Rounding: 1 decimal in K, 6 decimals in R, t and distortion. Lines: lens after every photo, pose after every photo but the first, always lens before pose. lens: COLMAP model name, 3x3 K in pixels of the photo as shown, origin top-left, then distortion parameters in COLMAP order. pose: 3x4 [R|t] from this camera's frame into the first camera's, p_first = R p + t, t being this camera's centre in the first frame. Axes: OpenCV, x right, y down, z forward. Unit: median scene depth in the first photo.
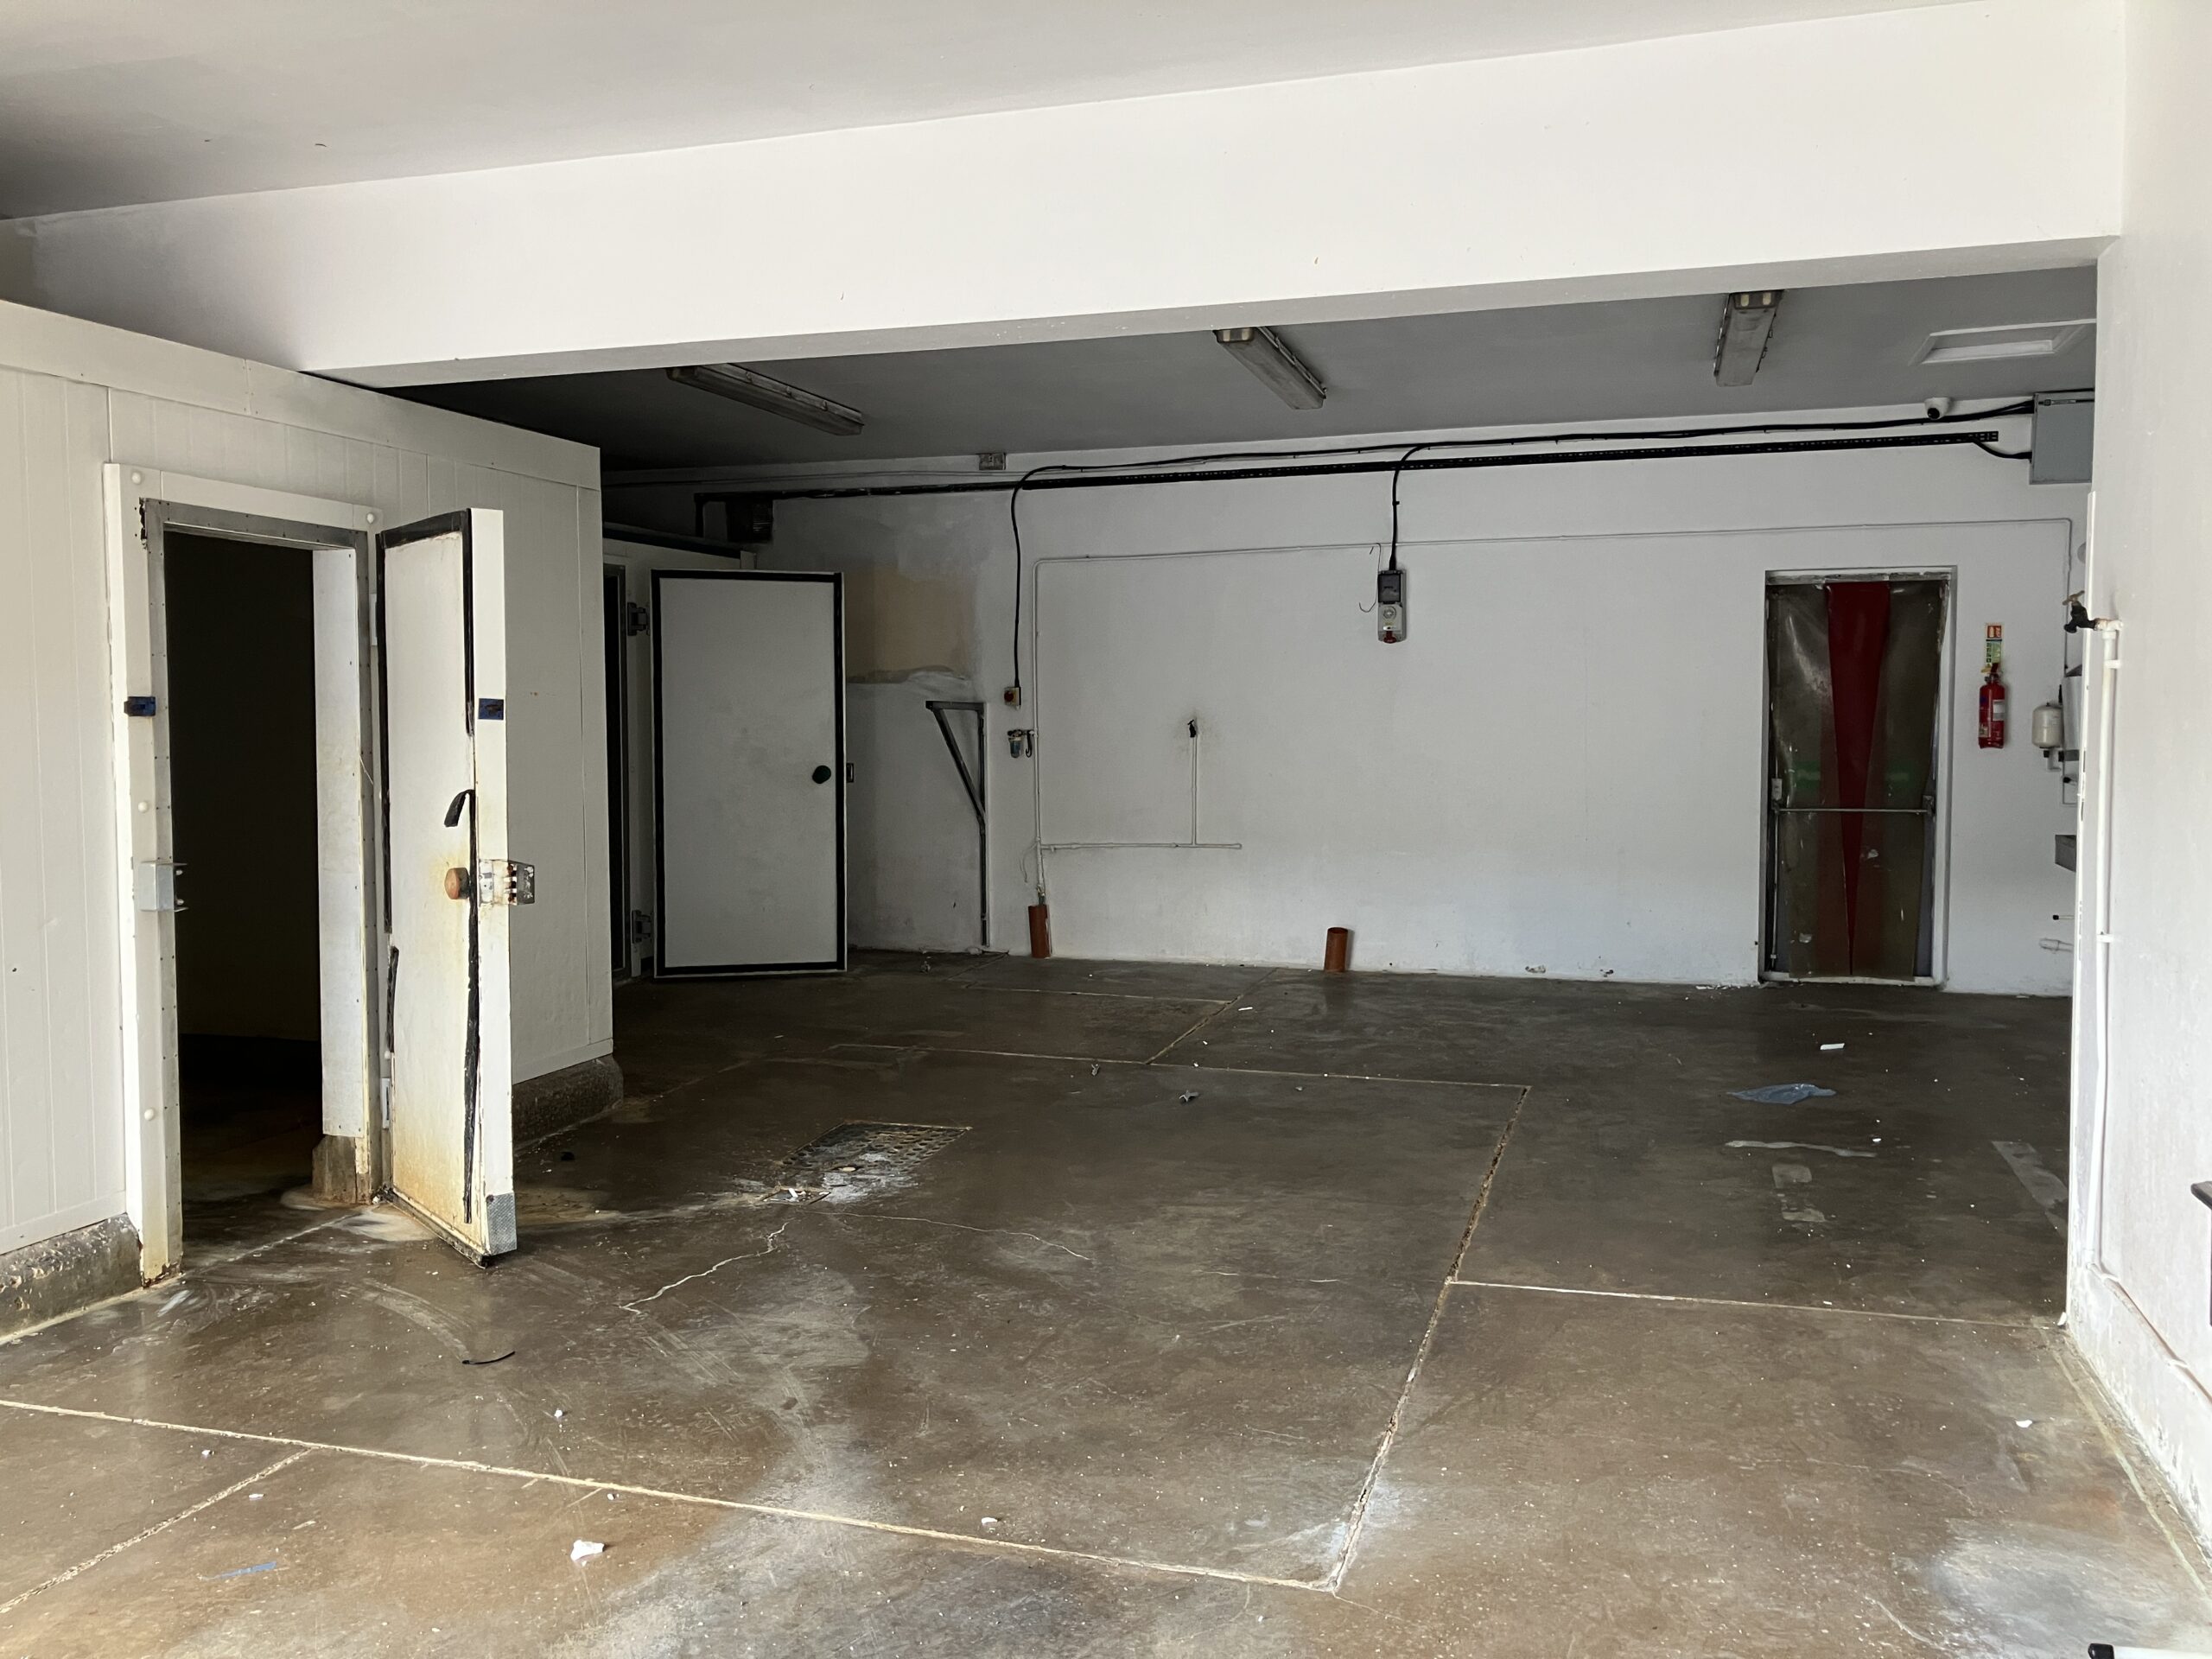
lens RADIAL K [[1827.2, 0, 1091.2], [0, 1827.2, 823.1], [0, 0, 1]] dist [0.046304, -0.058666]
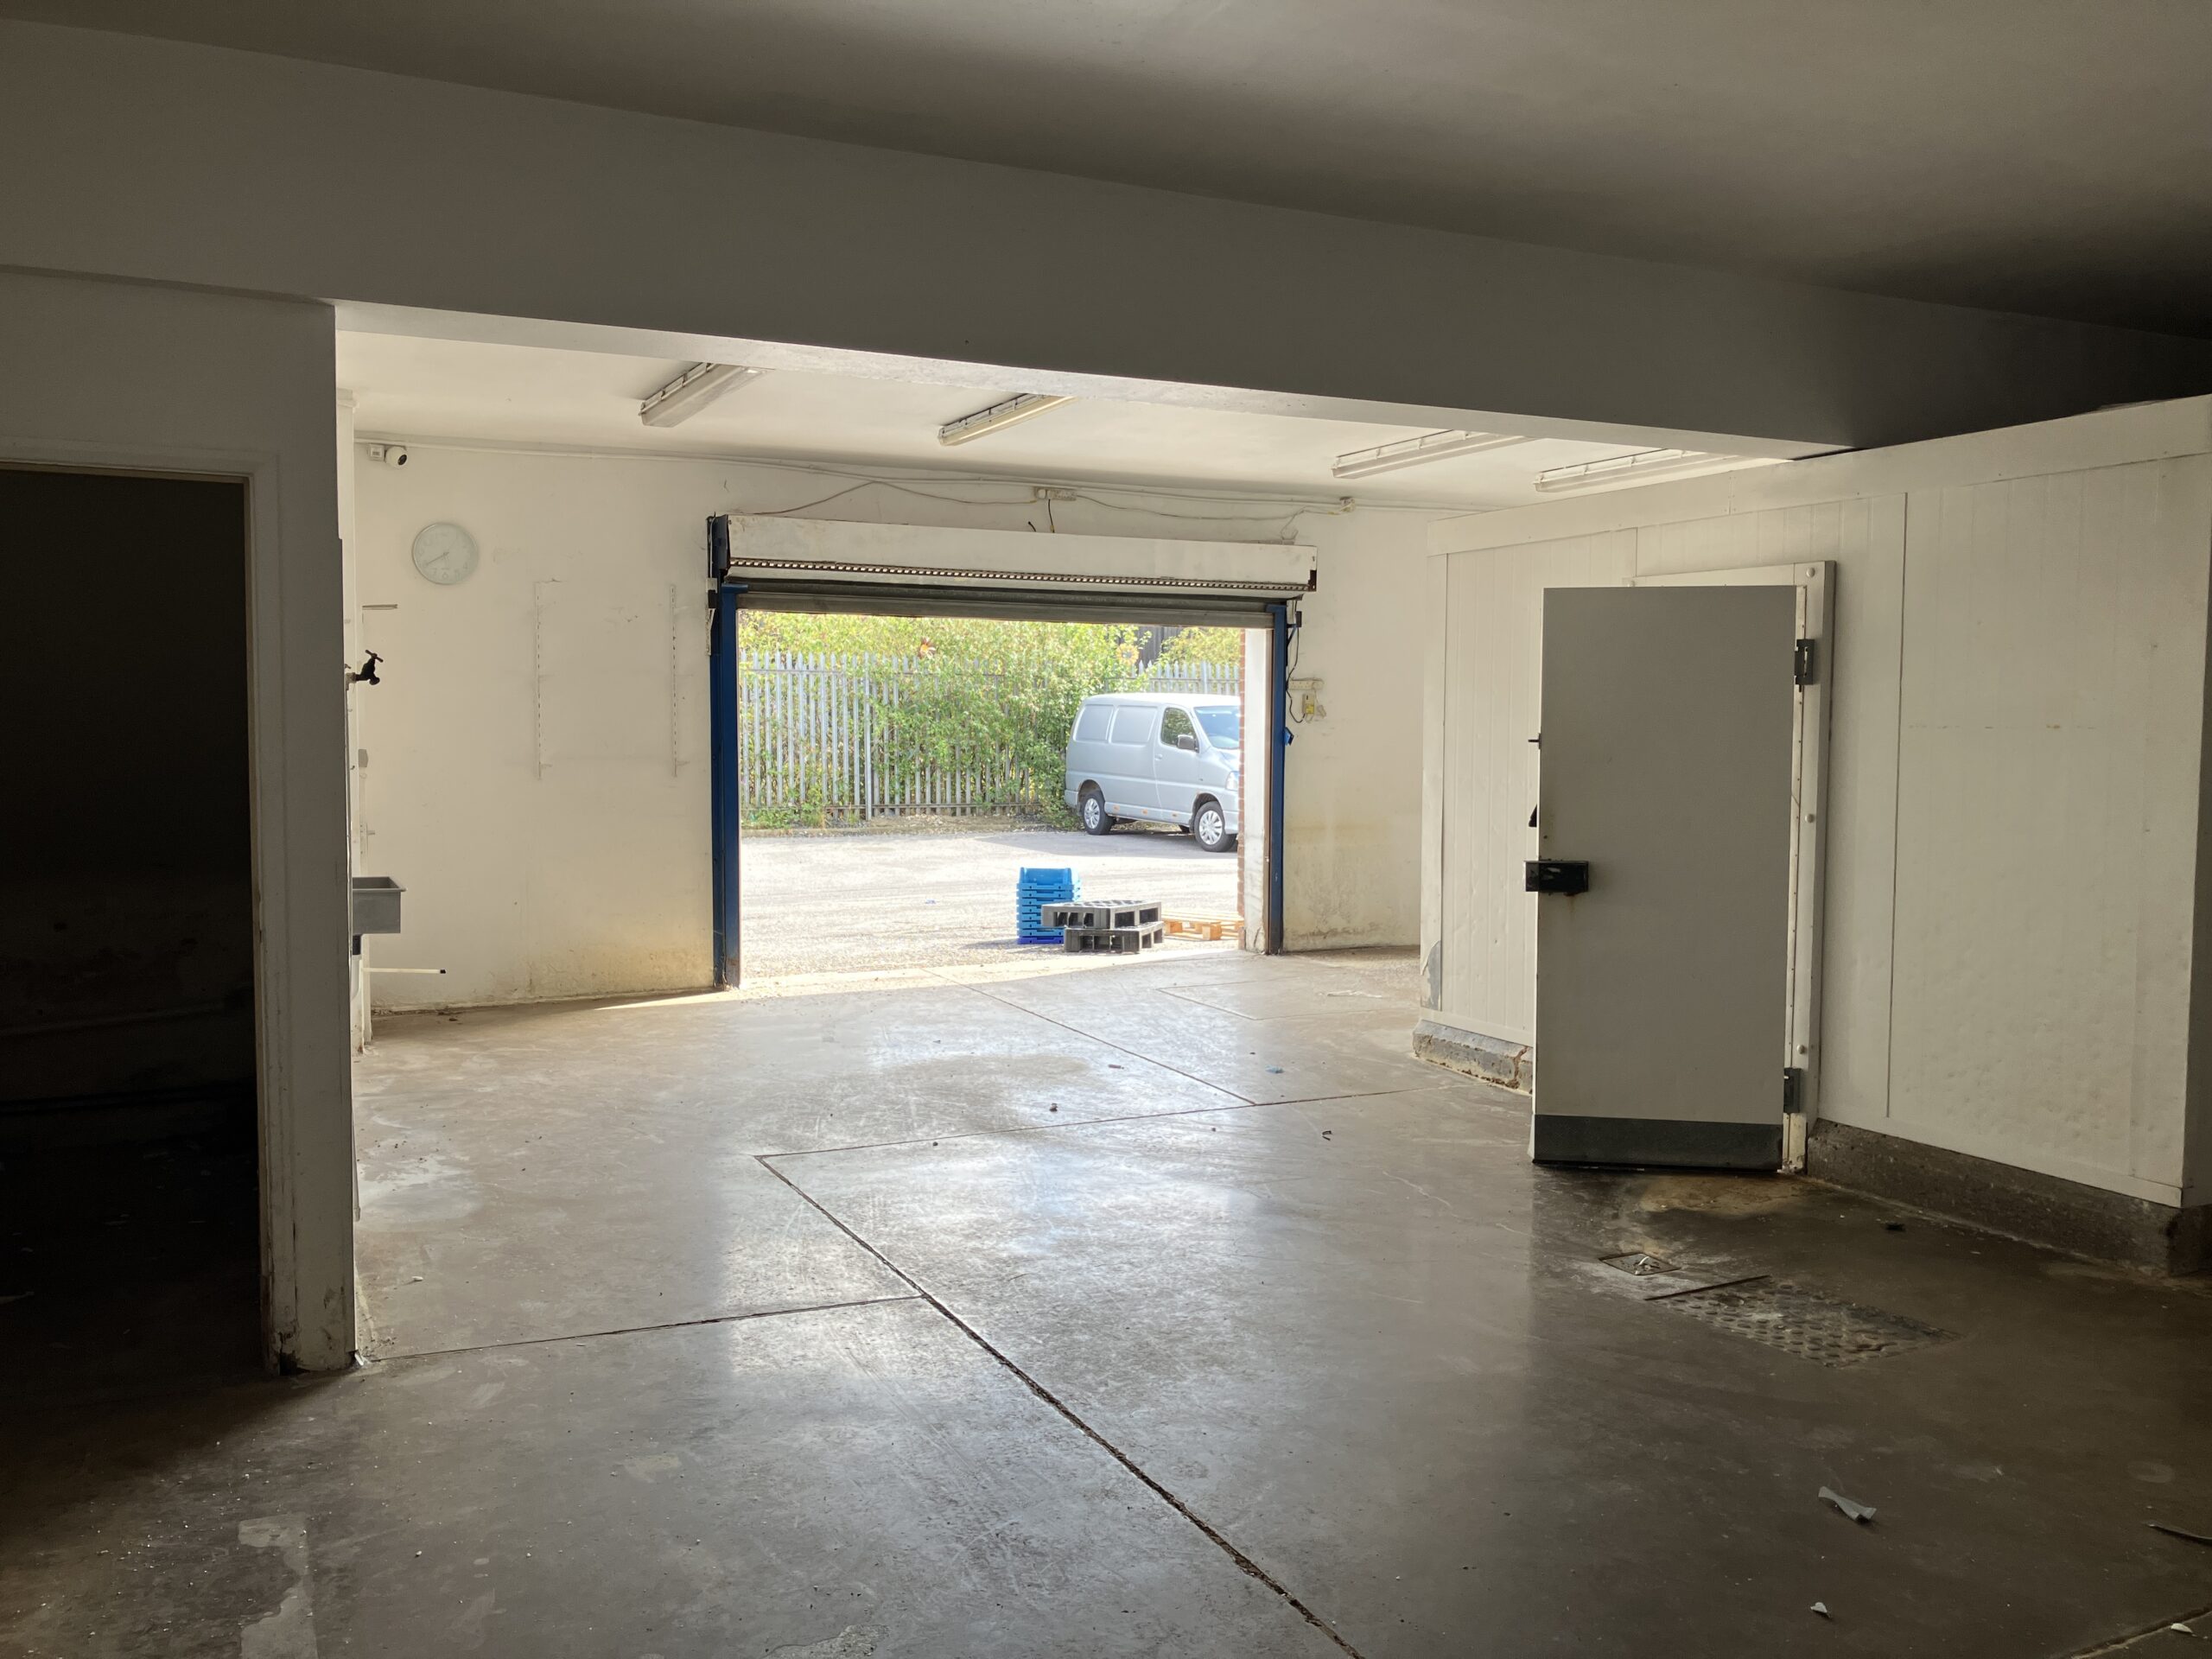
lens RADIAL K [[1827.2, 0, 1107.5], [0, 1827.2, 823.2], [0, 0, 1]] dist [0.046304, -0.058666]
pose [[-0.735149, 0.033806, -0.677062, 0.734119], [-0.038738, 0.995029, 0.091744, -0.105001], [0.676797, 0.093673, -0.730185, 1.632036]]
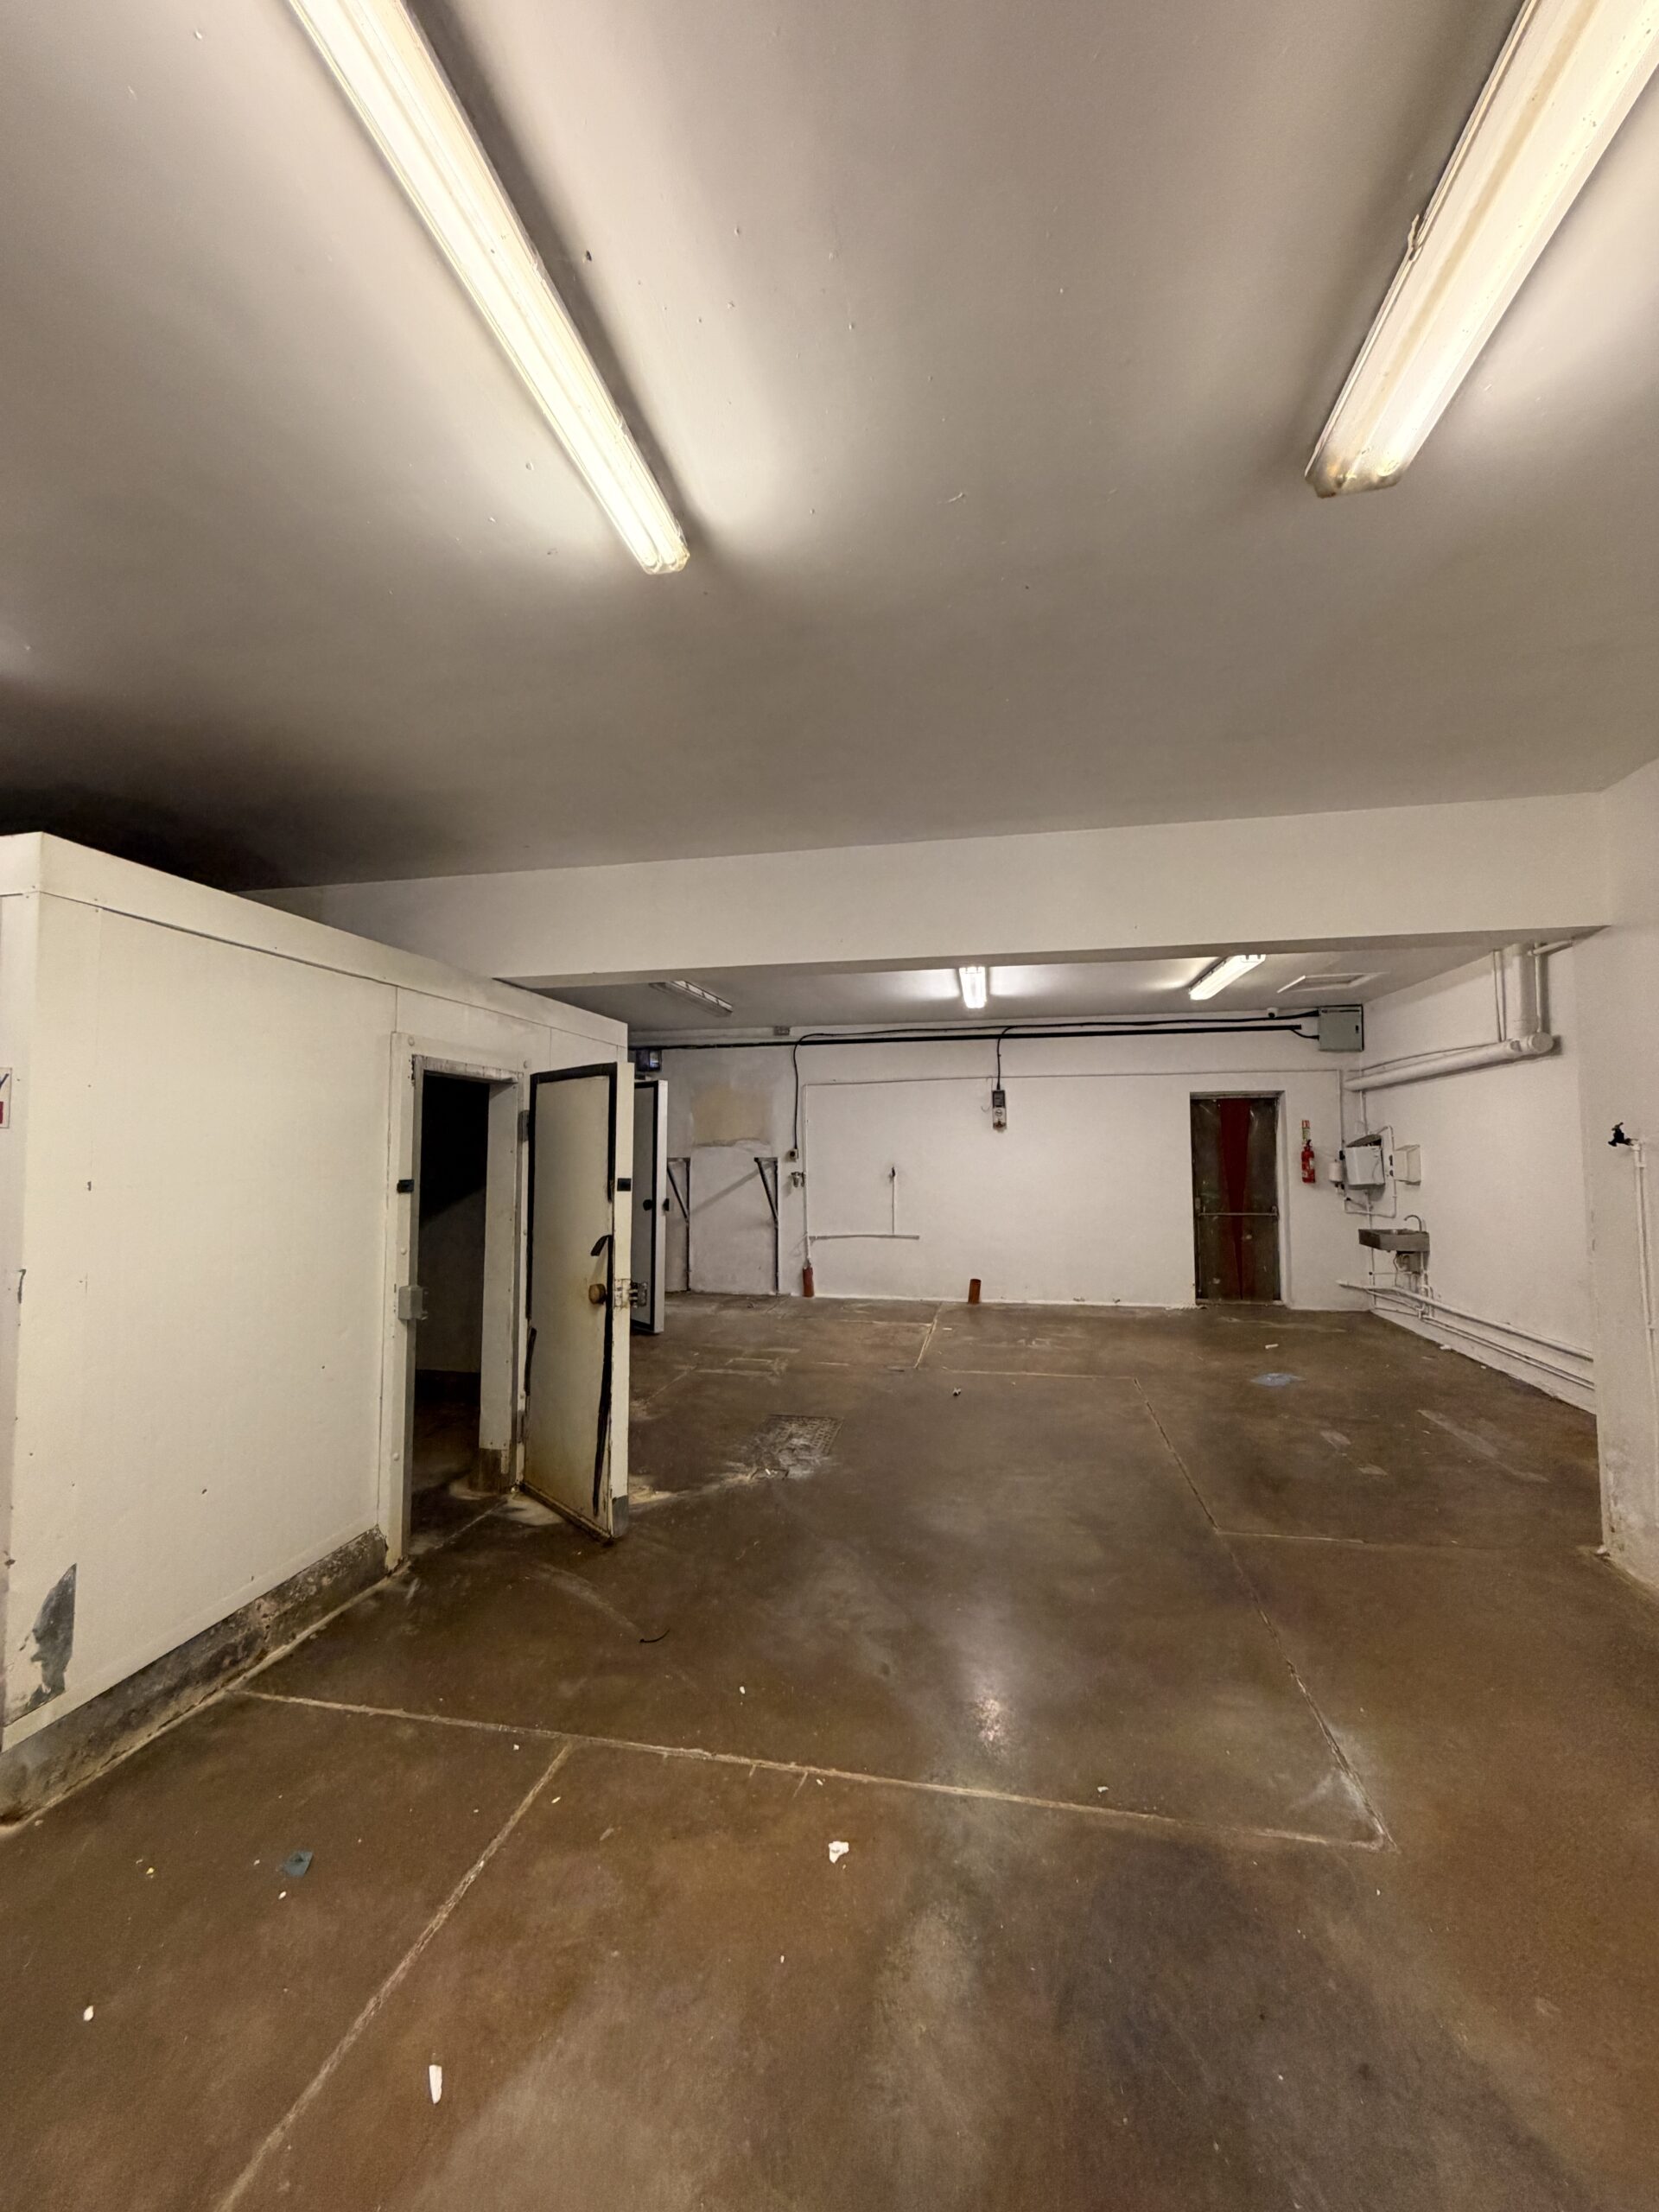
lens RADIAL K [[885.7, 0, 828.4], [0, 885.7, 1097.6], [0, 0, 1]] dist [0.001153, 0.000011]
pose [[0.994004, 0.004913, 0.109236, -0.217088], [0.007971, 0.993077, -0.117198, -0.042139], [-0.109055, 0.117366, 0.987083, 0.188619]]
